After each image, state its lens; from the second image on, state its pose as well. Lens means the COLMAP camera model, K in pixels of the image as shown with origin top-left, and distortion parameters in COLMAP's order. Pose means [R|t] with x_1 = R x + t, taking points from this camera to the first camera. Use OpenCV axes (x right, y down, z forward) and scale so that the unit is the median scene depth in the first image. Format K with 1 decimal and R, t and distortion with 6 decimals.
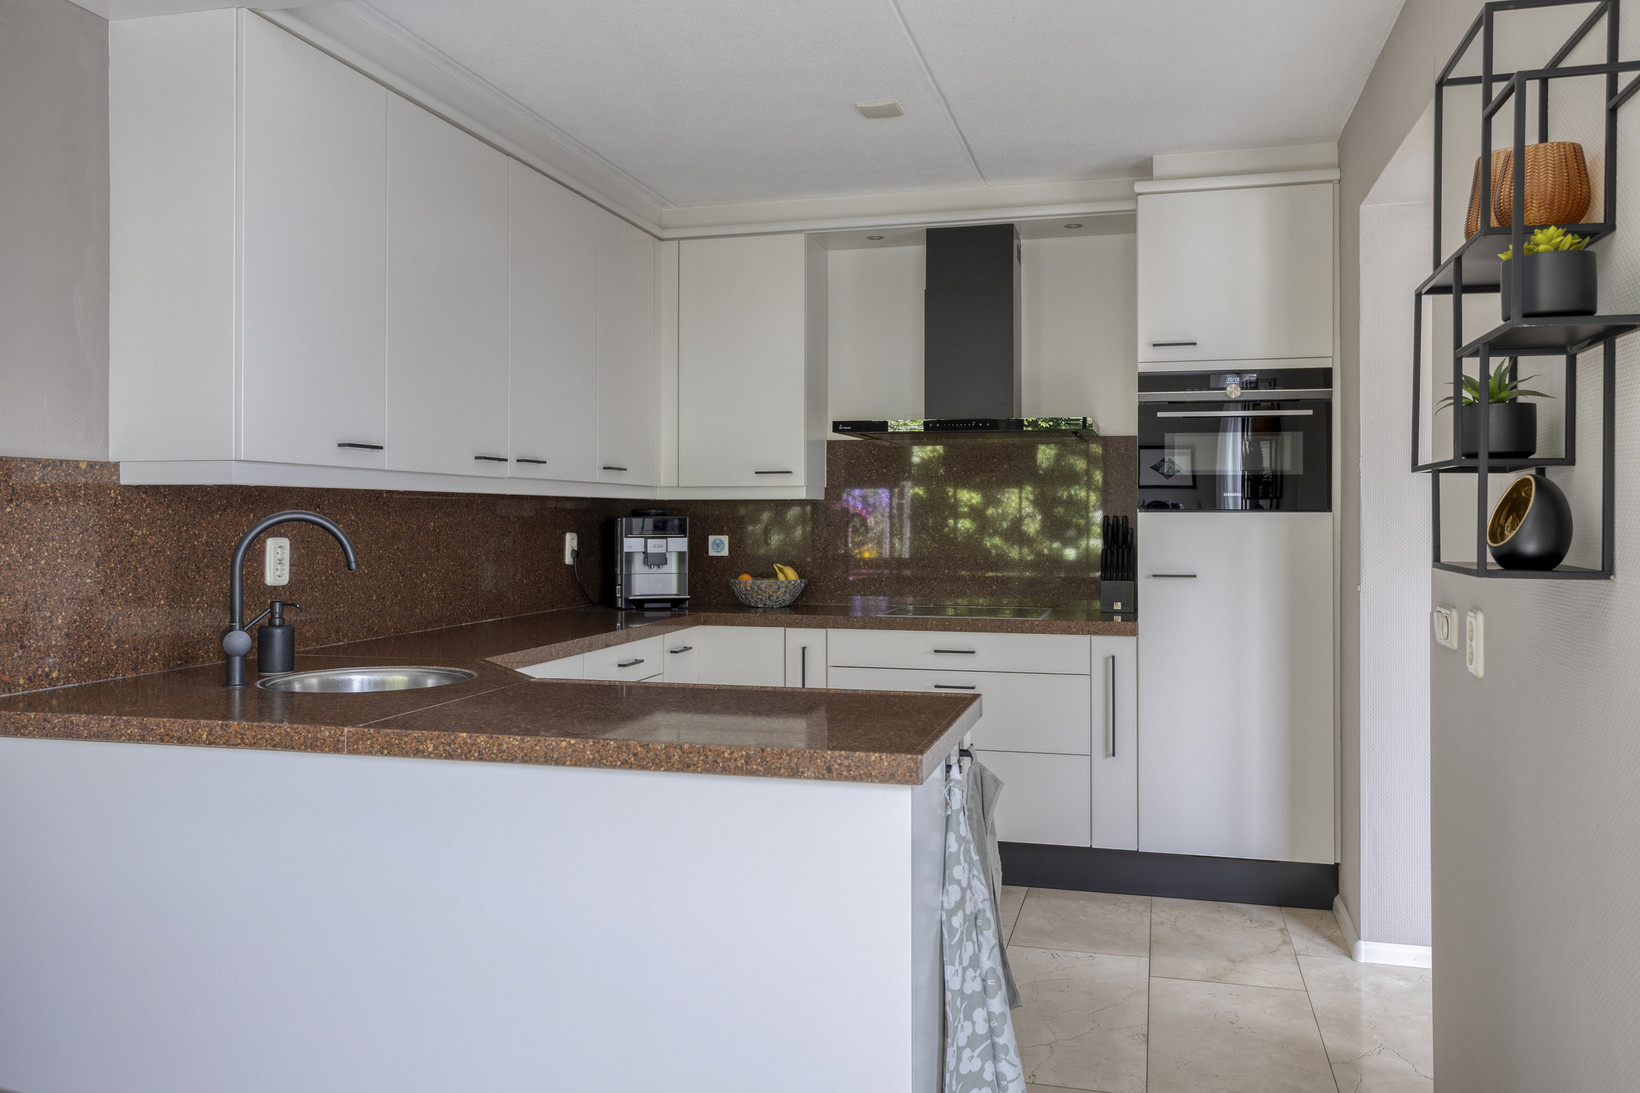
lens RADIAL K [[1279.1, 0, 820.0], [0, 1279.1, 546.5], [0, 0, 1]] dist [0.002899, 0.002332]
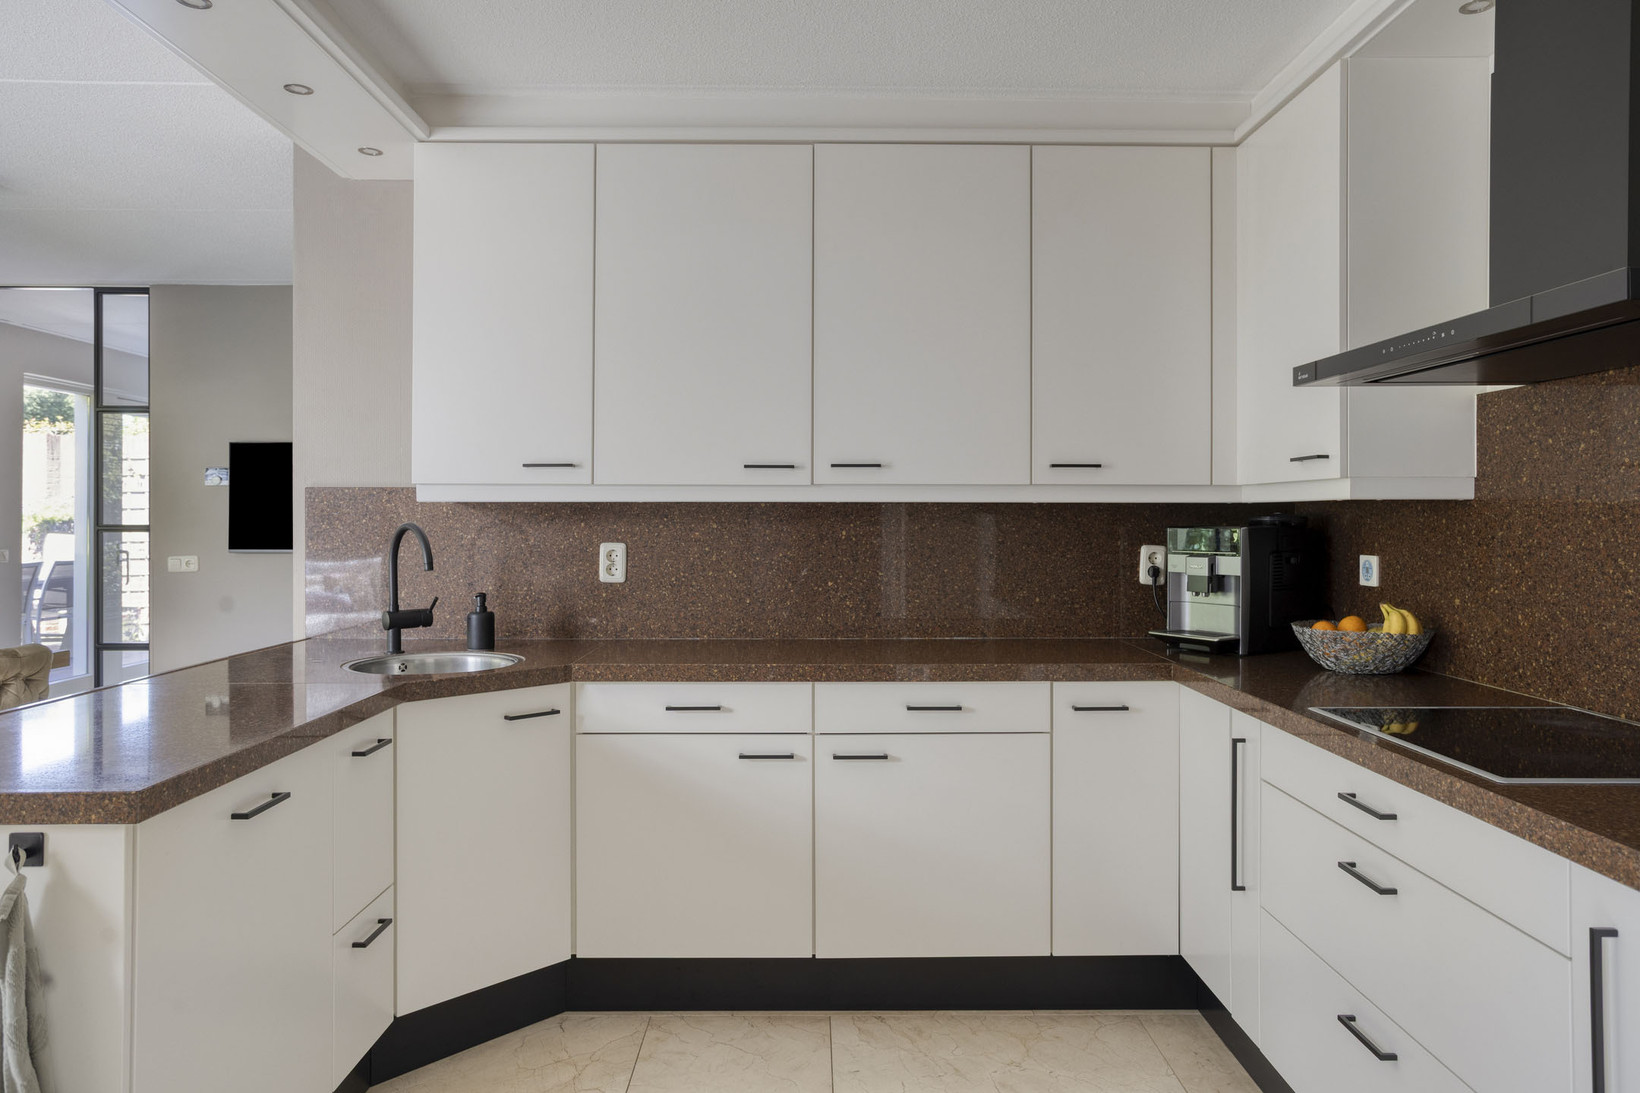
lens RADIAL K [[1071.5, 0, 820.1], [0, 1071.5, 508.1], [0, 0, 1]] dist [0.000369, 0.000842]
pose [[0.265434, -0.011137, -0.964065, 0.518736], [-0.023583, 0.999559, -0.018041, -0.022355], [0.963841, 0.027524, 0.265054, 0.789316]]
